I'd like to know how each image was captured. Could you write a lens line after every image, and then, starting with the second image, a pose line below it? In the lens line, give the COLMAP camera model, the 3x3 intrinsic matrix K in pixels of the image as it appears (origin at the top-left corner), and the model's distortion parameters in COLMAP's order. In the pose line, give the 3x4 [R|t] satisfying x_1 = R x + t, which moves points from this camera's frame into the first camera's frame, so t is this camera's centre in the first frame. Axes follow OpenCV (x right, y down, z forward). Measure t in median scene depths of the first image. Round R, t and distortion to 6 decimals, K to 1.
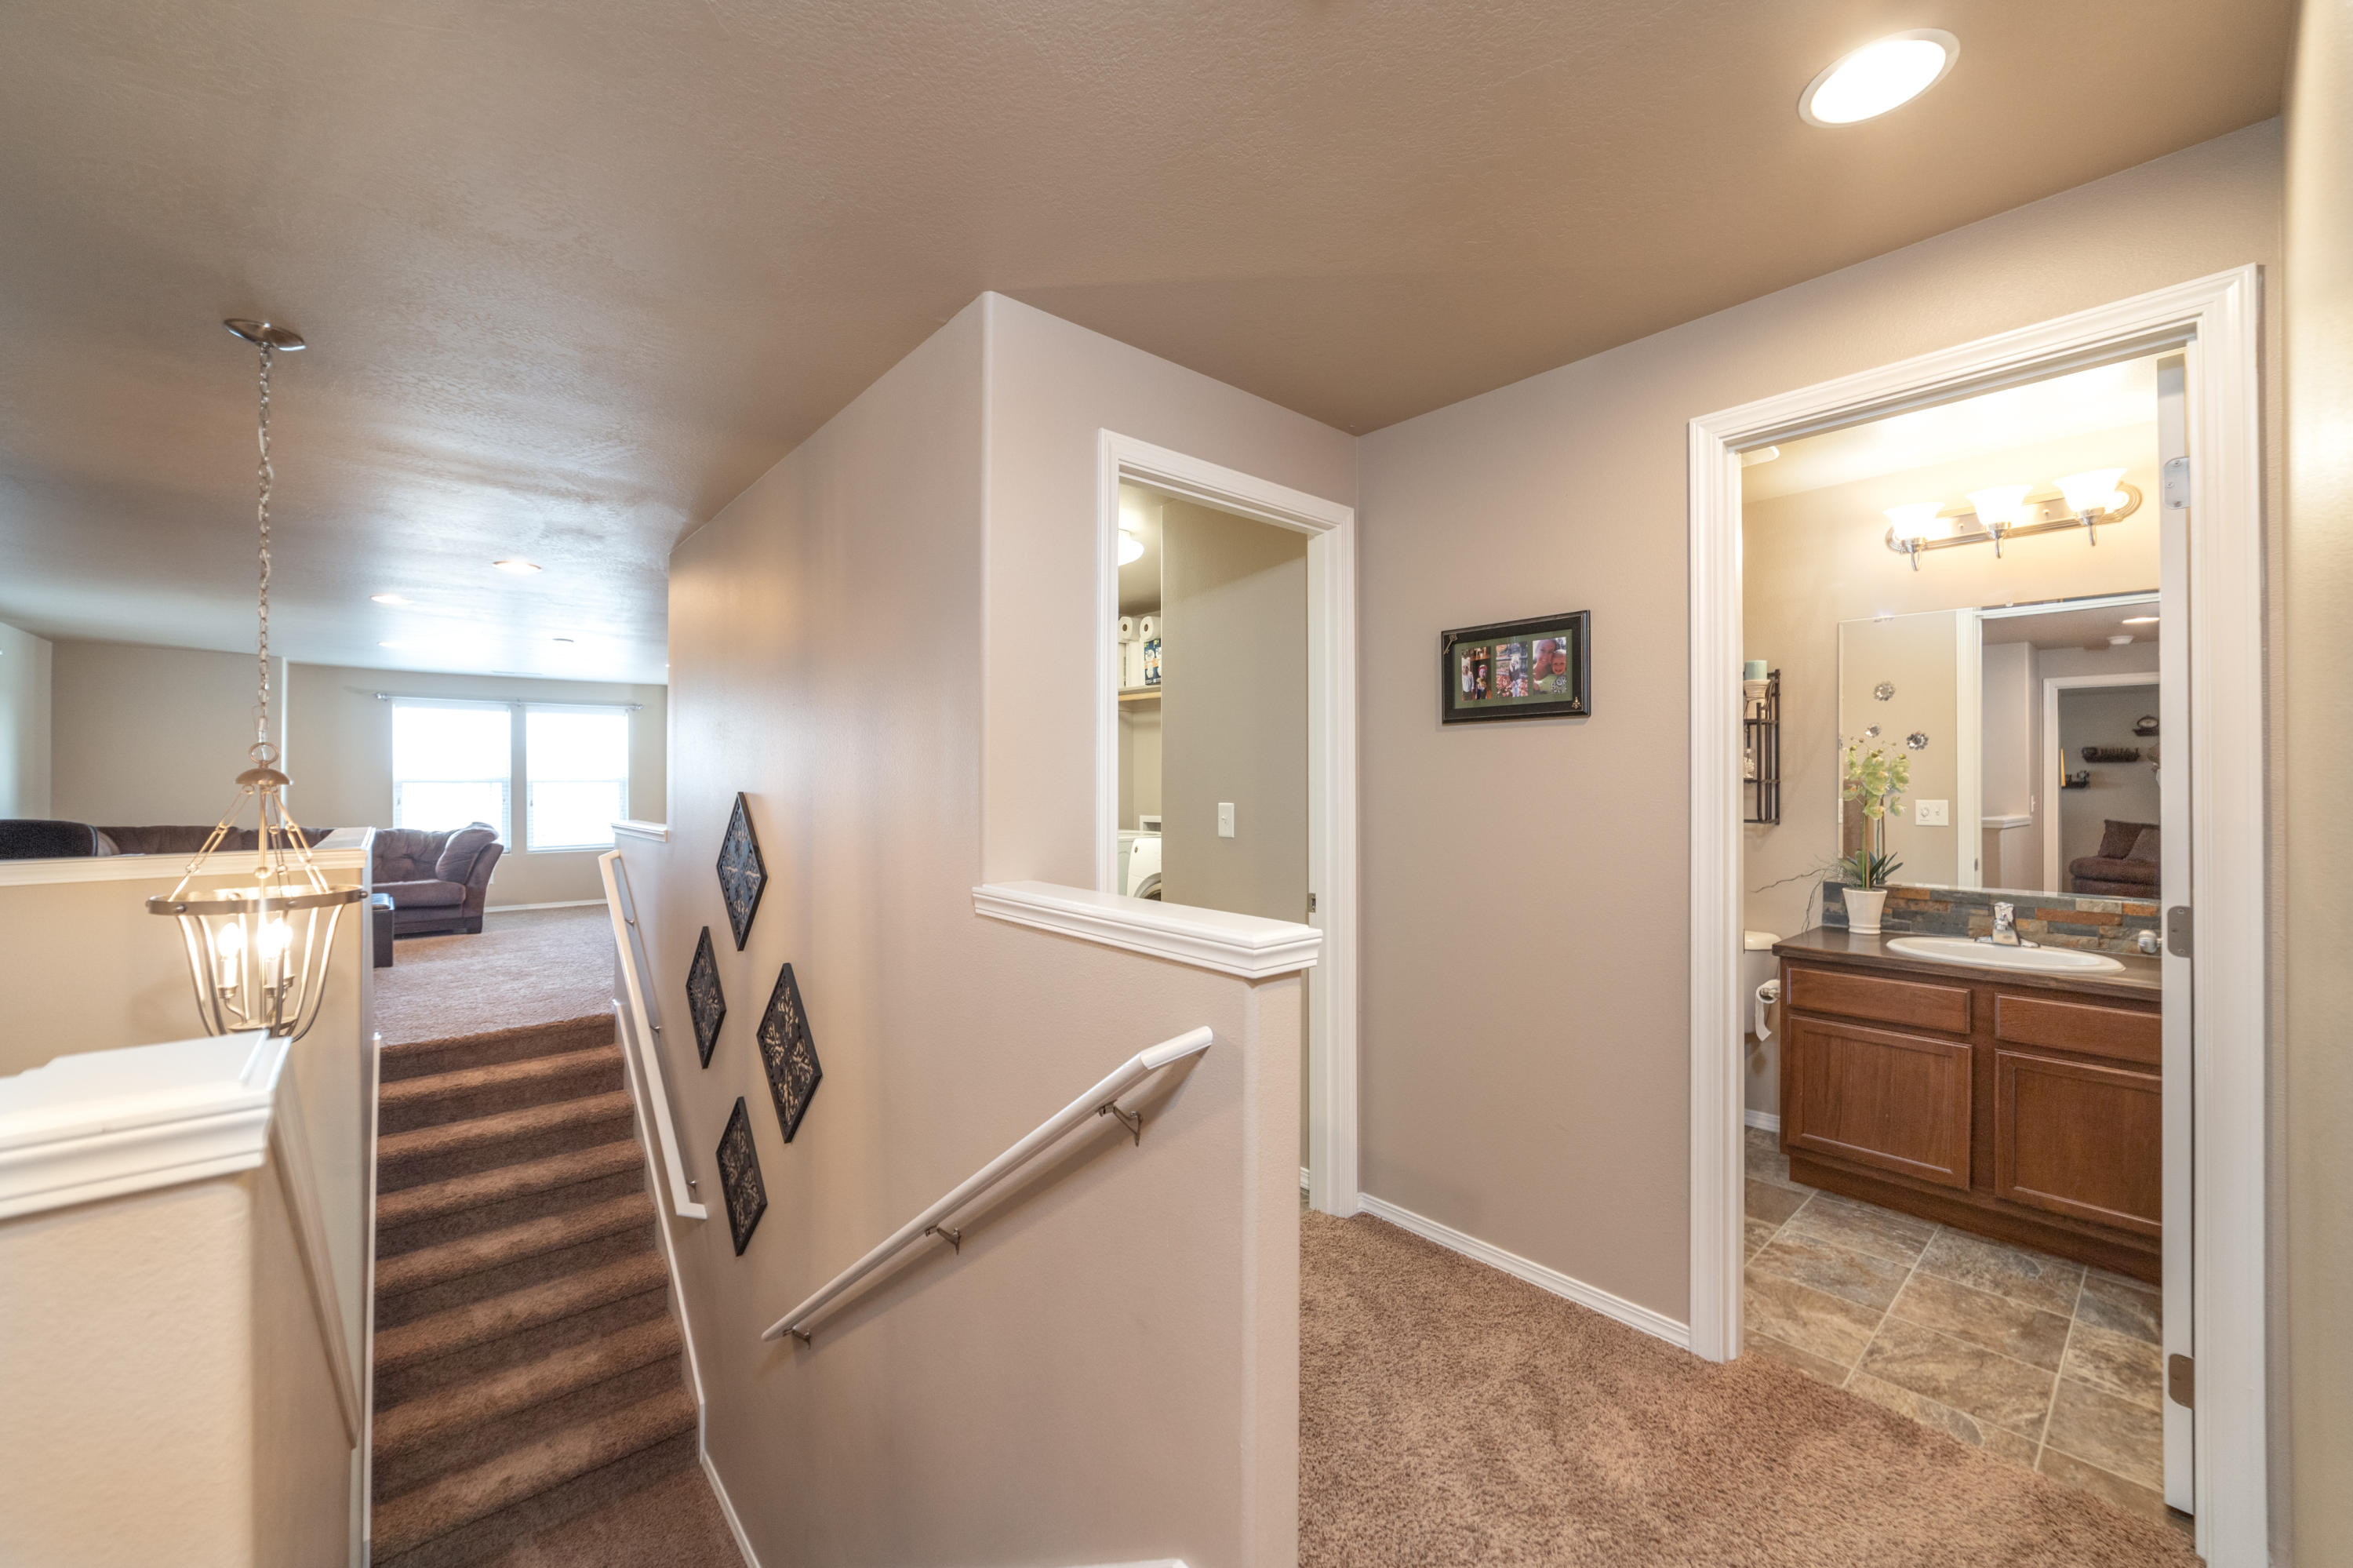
lens RADIAL K [[909.6, 0, 1186.6], [0, 909.6, 788.8], [0, 0, 1]] dist [-0.020189, 0.005518]
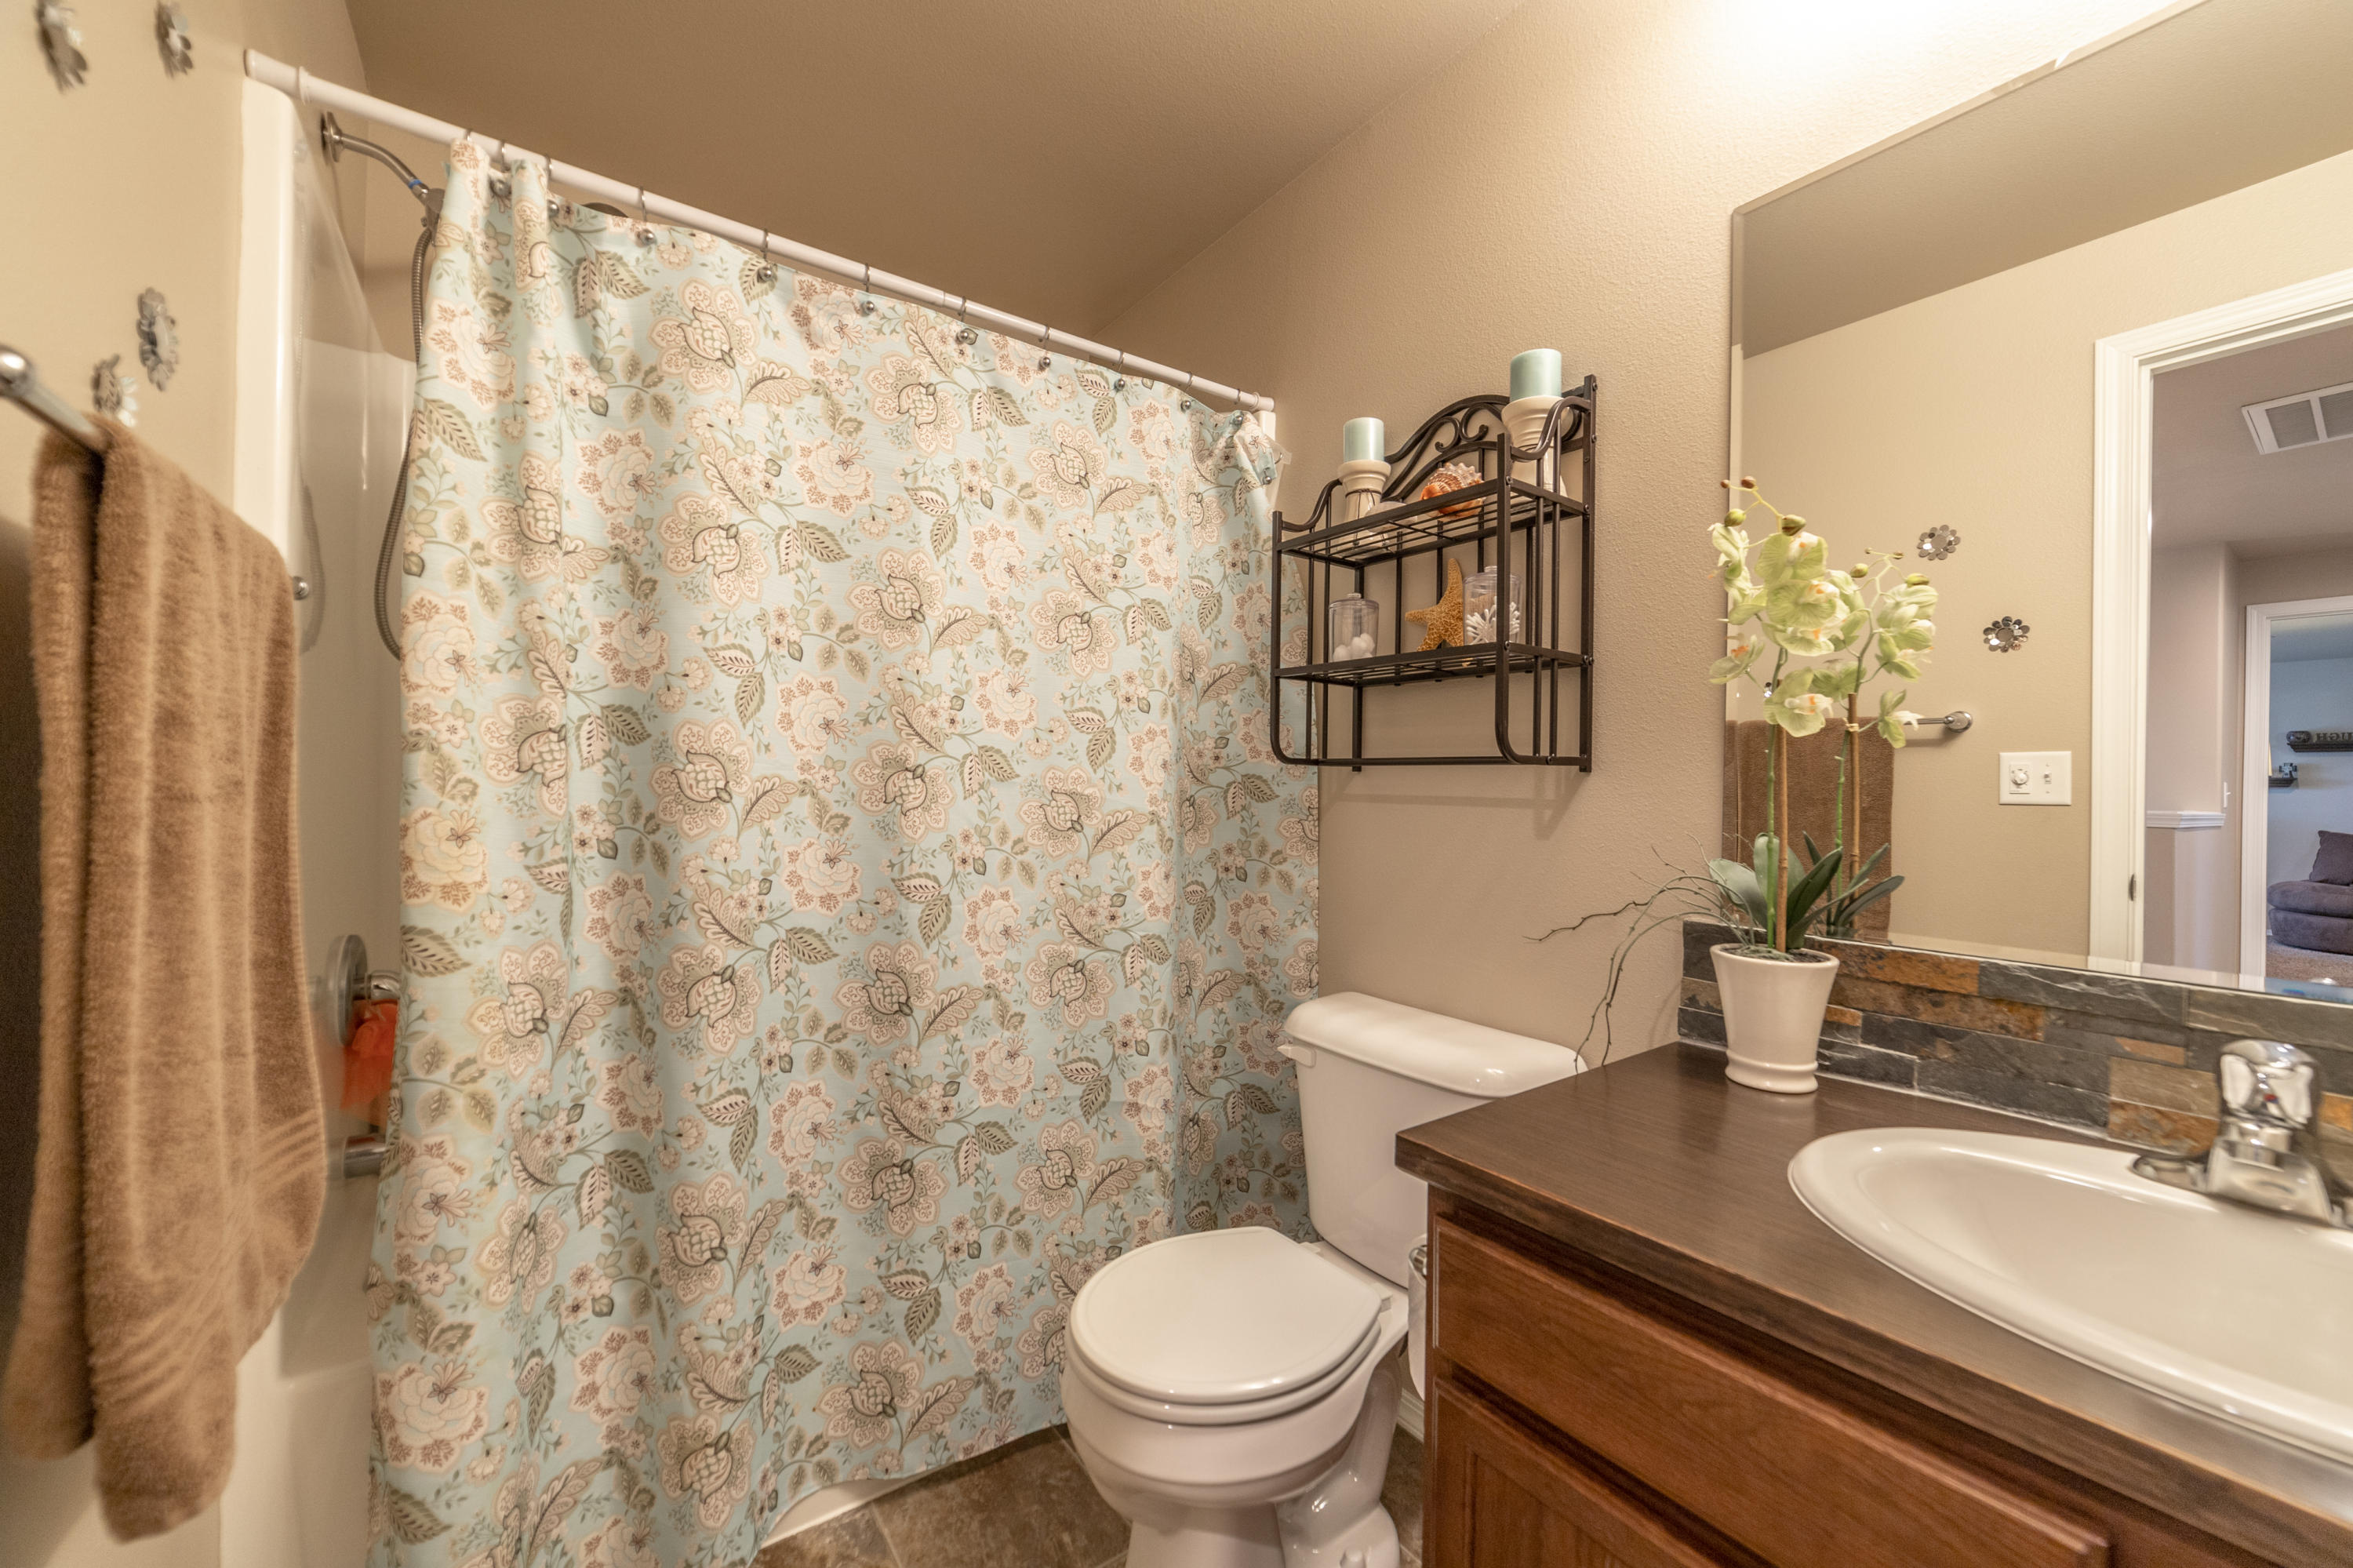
lens RADIAL K [[909.6, 0, 1186.6], [0, 909.6, 788.8], [0, 0, 1]] dist [-0.020189, 0.005518]
pose [[0.995739, 0.014785, -0.091023, 0.555712], [-0.014866, 0.999889, -0.000212, 0.053227], [0.091010, 0.001564, 0.995849, 0.635920]]
